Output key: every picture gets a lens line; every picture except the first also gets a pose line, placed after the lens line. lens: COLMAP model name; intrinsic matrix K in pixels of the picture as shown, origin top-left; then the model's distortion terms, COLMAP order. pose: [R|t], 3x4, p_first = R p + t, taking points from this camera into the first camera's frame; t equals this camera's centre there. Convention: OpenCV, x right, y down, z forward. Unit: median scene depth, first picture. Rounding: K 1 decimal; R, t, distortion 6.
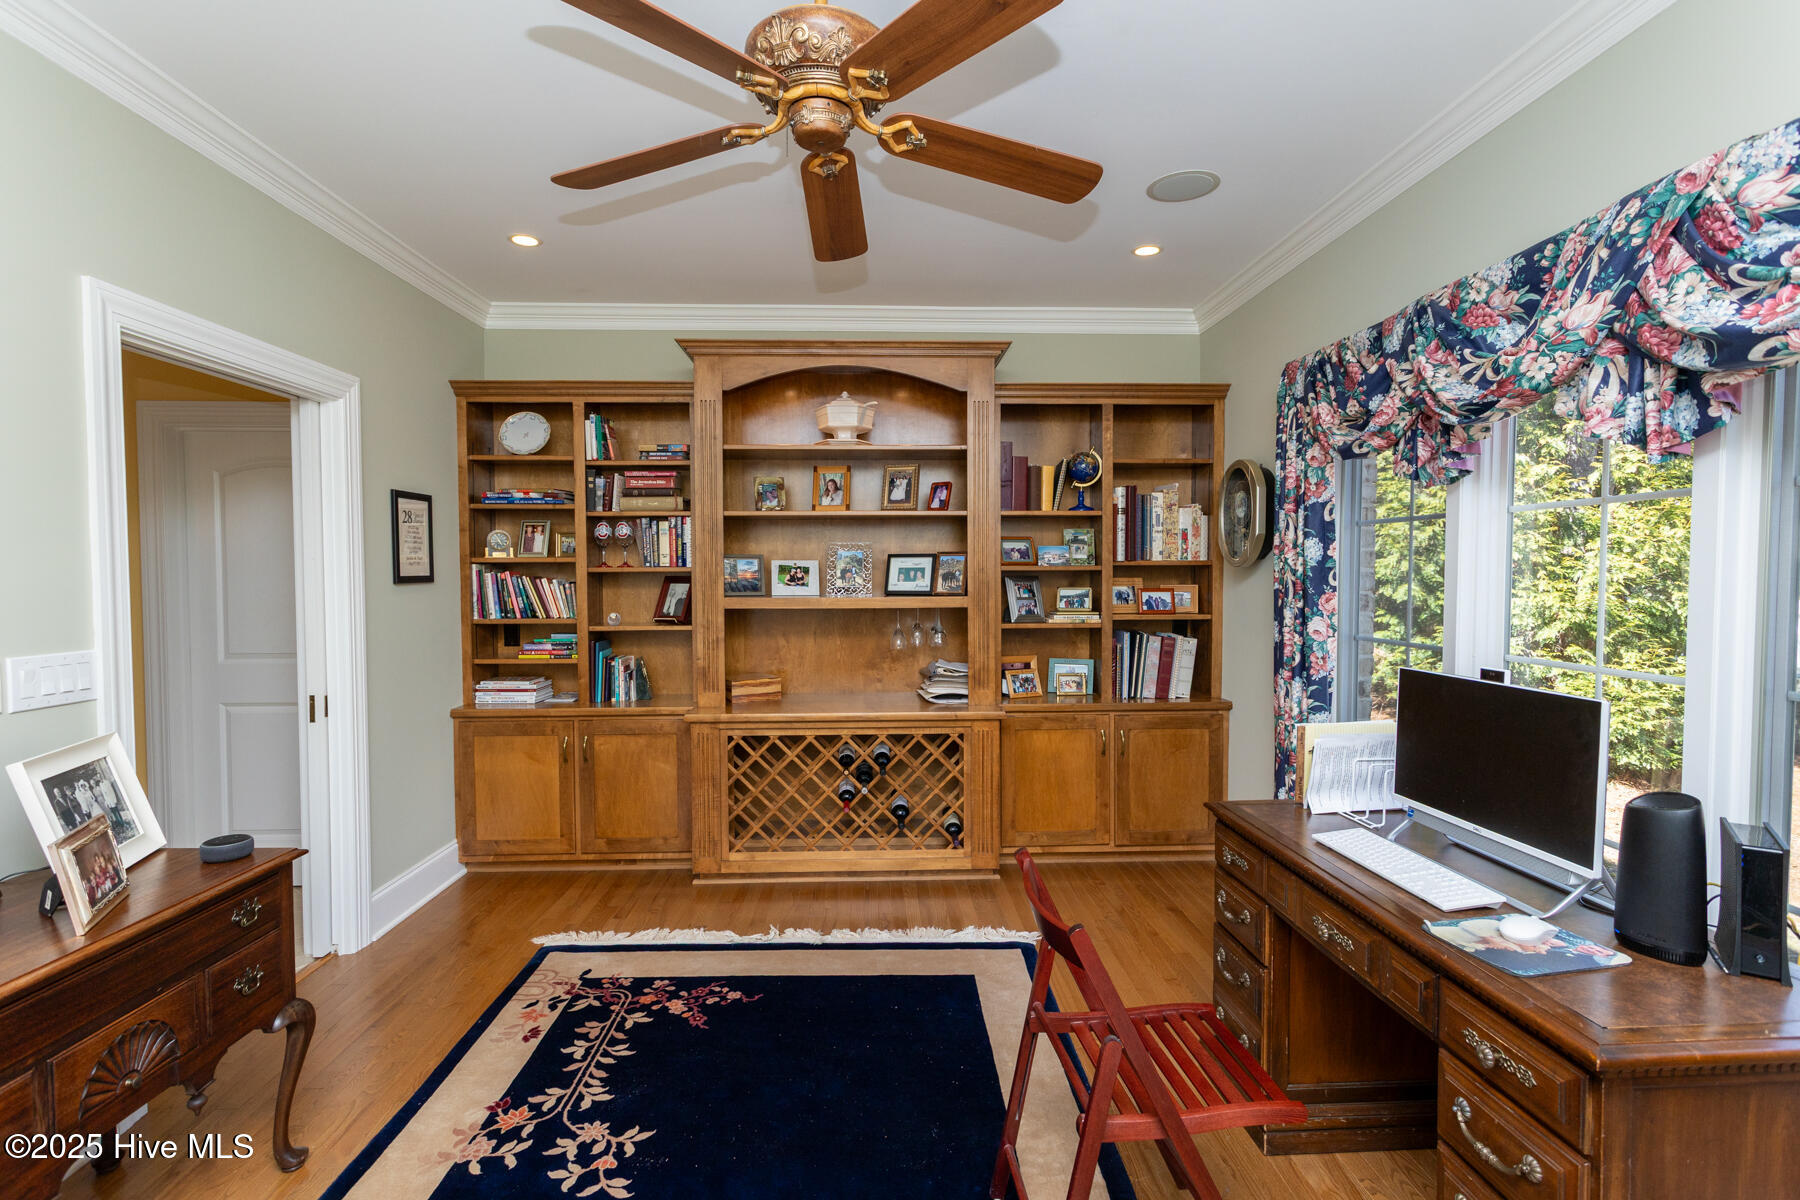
lens RADIAL K [[863.4, 0, 894.8], [0, 863.4, 592.3], [0, 0, 1]] dist [0.001757, 0.000461]
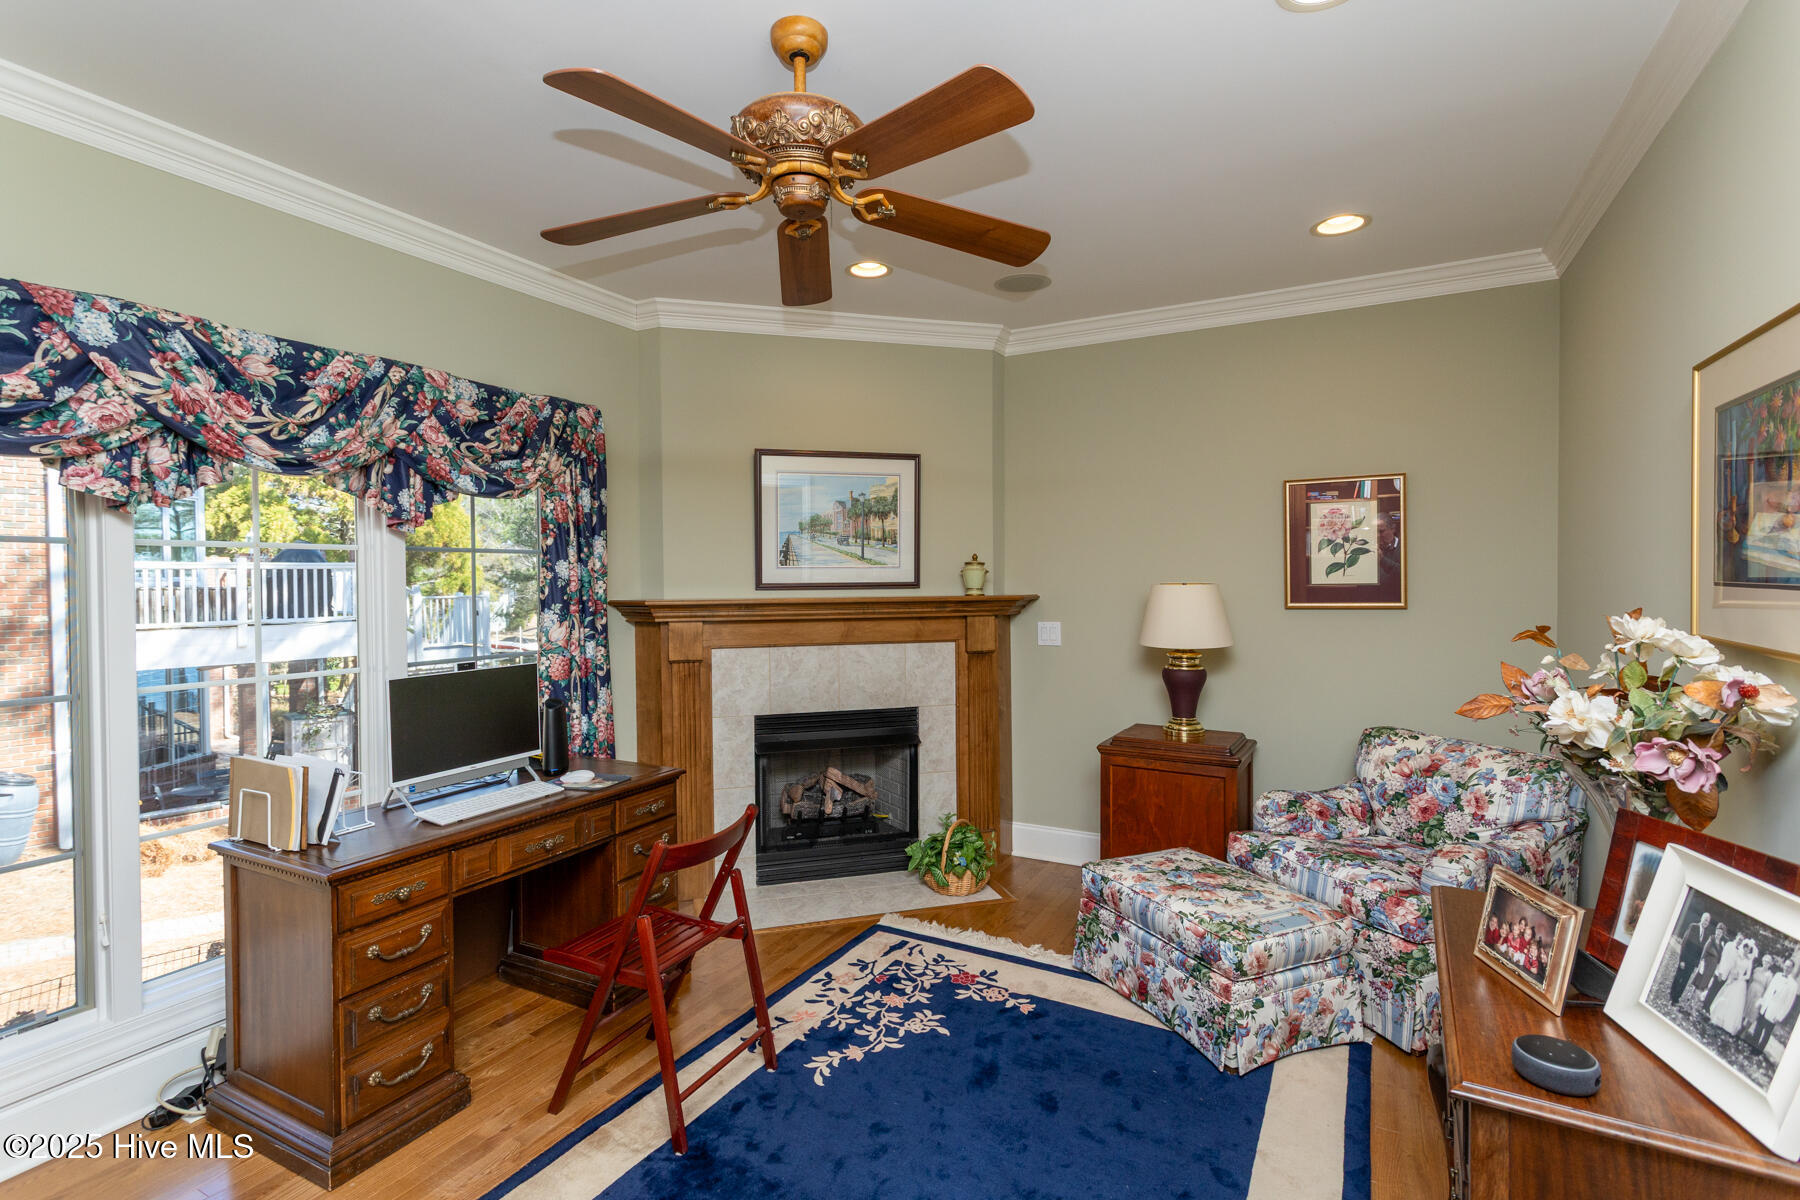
lens RADIAL K [[863.4, 0, 894.8], [0, 863.4, 592.3], [0, 0, 1]] dist [0.001757, 0.000461]
pose [[-0.864329, -0.001371, 0.502926, -0.662249], [0.020083, 0.999105, 0.037238, -0.069526], [-0.502526, 0.042286, -0.863527, 1.718949]]
